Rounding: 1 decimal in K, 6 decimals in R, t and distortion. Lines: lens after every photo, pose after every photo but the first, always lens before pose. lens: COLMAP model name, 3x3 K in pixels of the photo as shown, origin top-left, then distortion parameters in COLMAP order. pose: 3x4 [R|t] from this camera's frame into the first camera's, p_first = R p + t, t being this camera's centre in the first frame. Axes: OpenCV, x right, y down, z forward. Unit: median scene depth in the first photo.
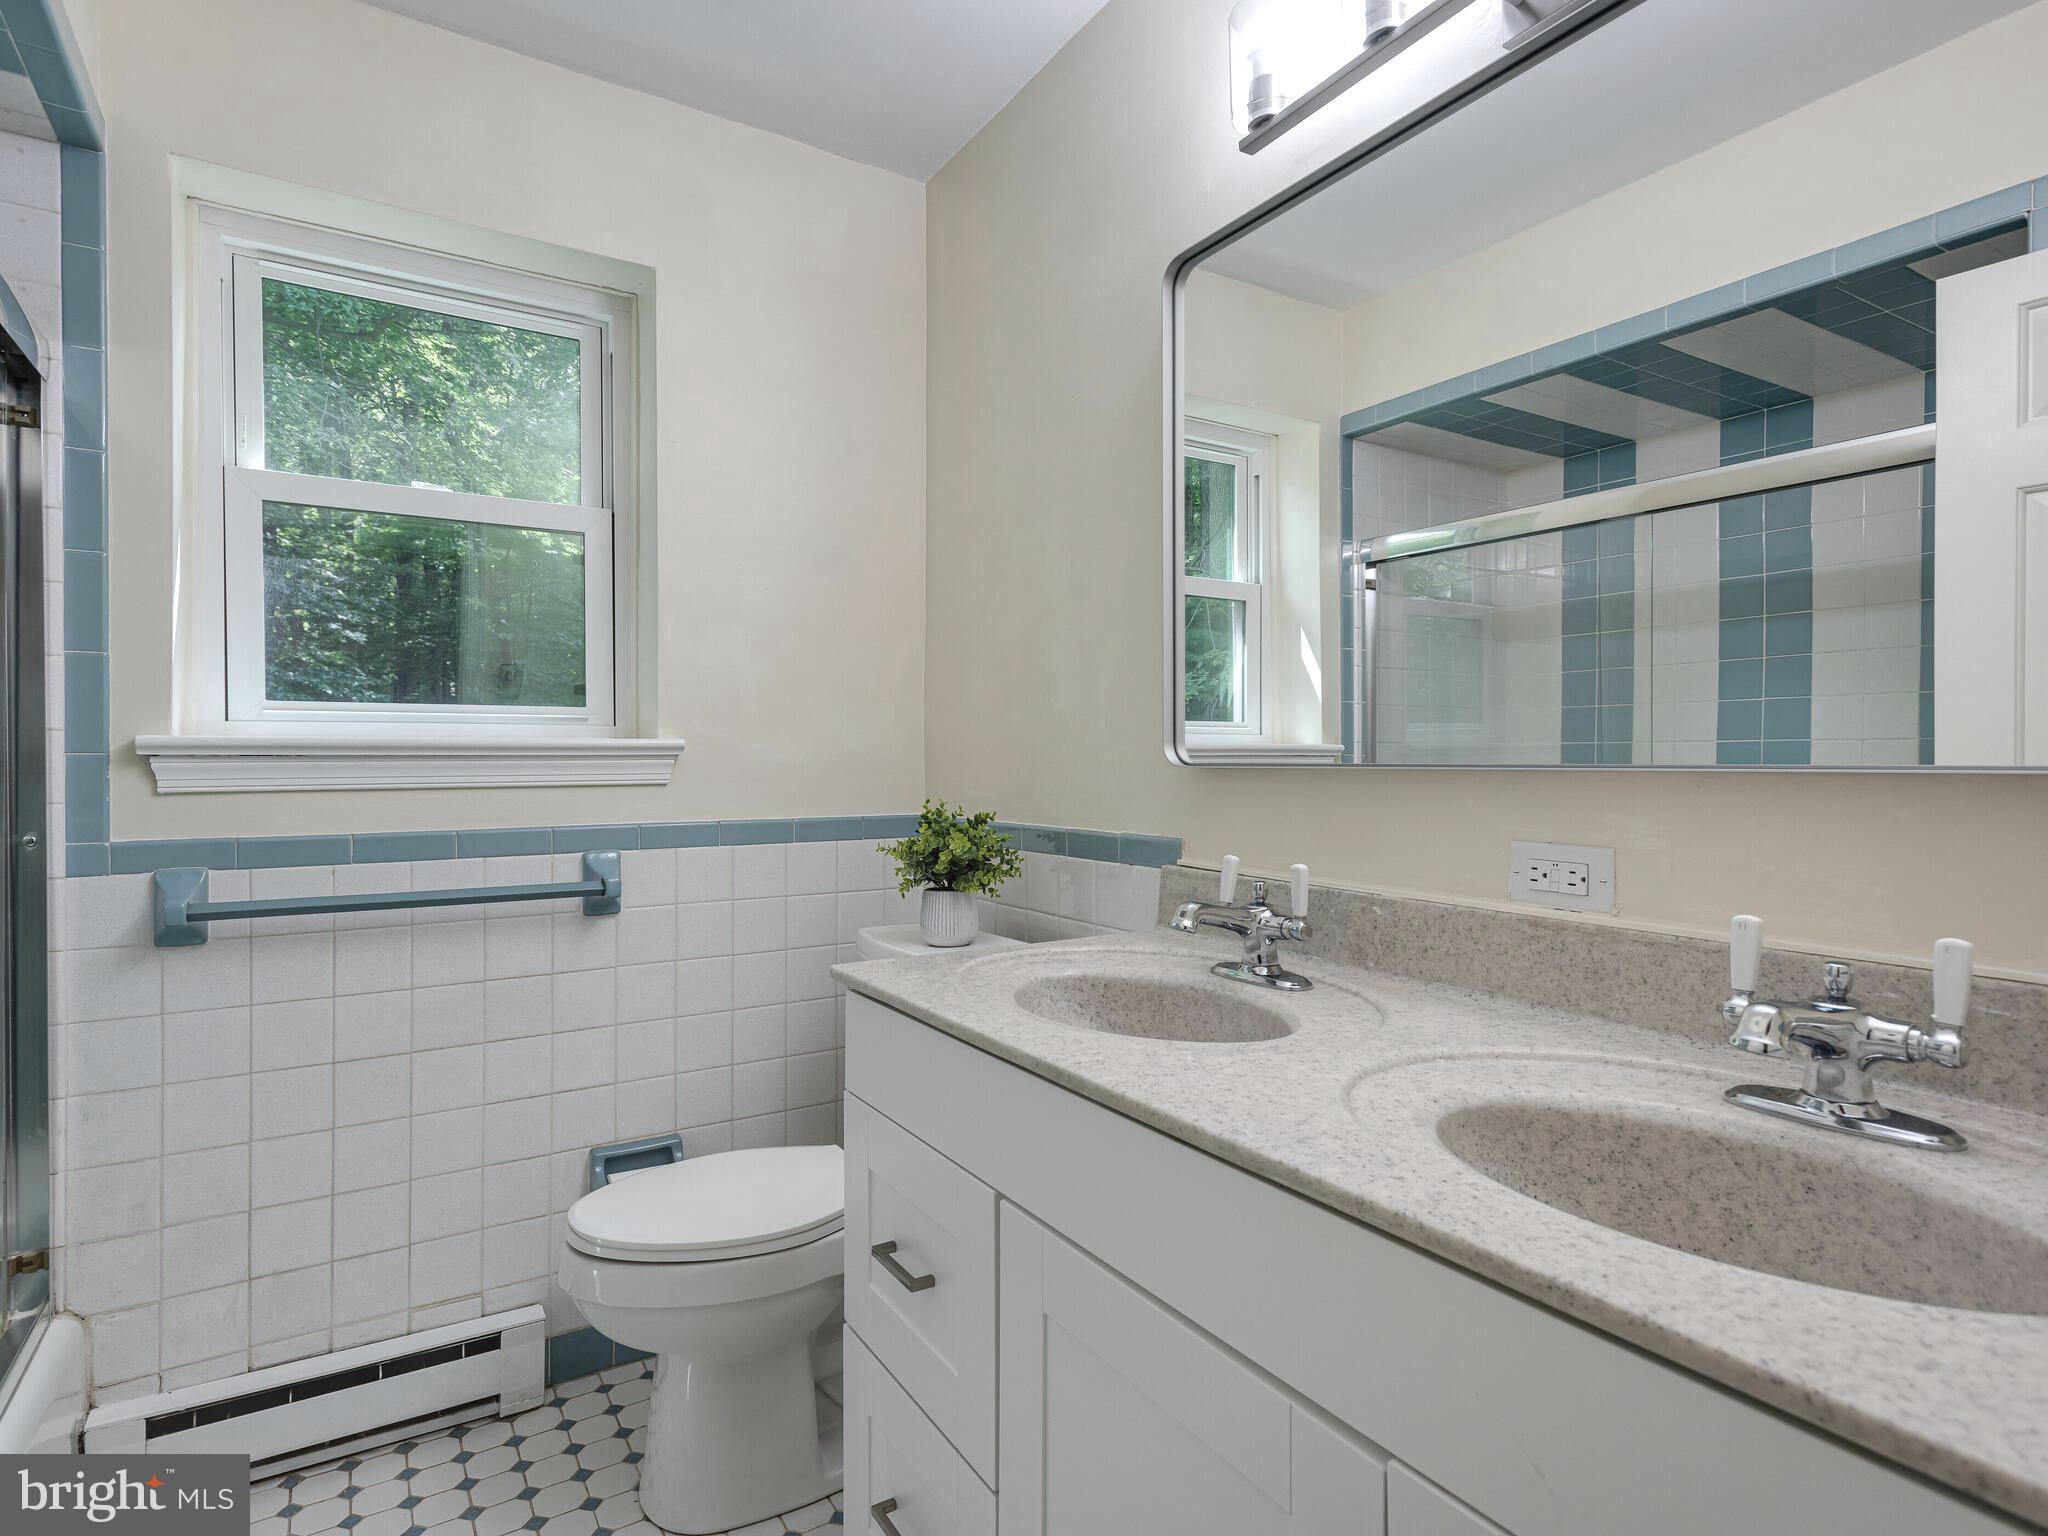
lens RADIAL K [[1103.3, 0, 1023.0], [0, 1103.3, 766.1], [0, 0, 1]] dist [0.021136, -0.004881]
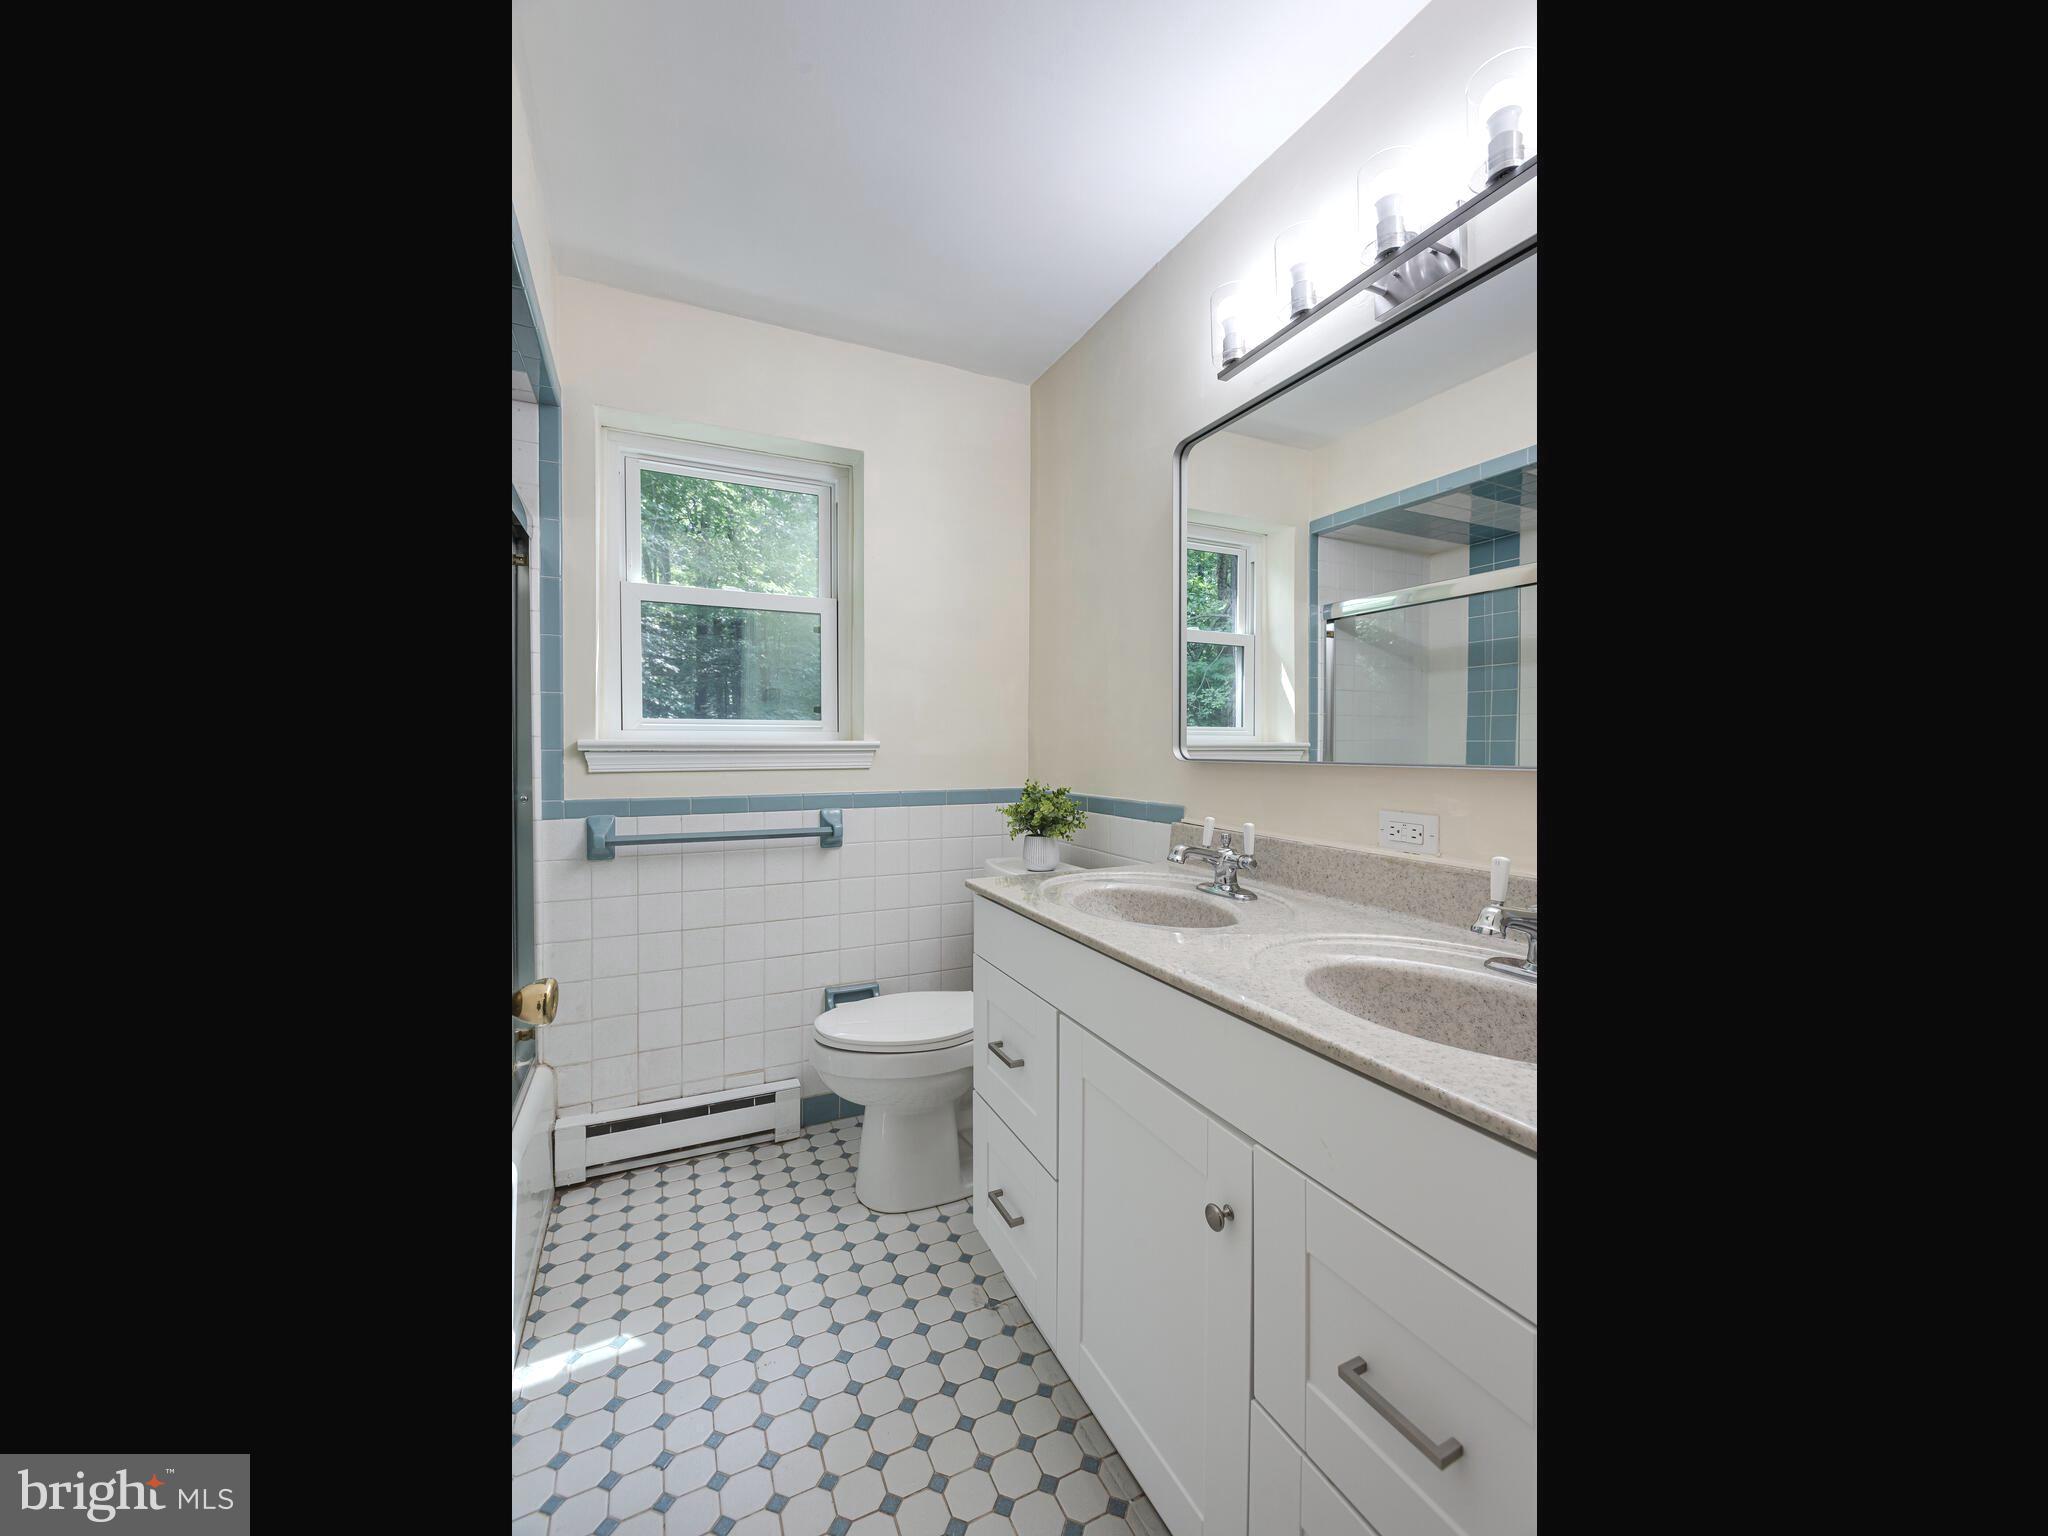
lens RADIAL K [[794.3, 0, 1027.5], [0, 794.3, 759.0], [0, 0, 1]] dist [-0.002520, 0.000052]
pose [[0.994001, 0.004933, -0.109255, 0.042716], [-0.003479, 0.999903, 0.013493, -0.015687], [0.109311, -0.013032, 0.993922, -0.156770]]
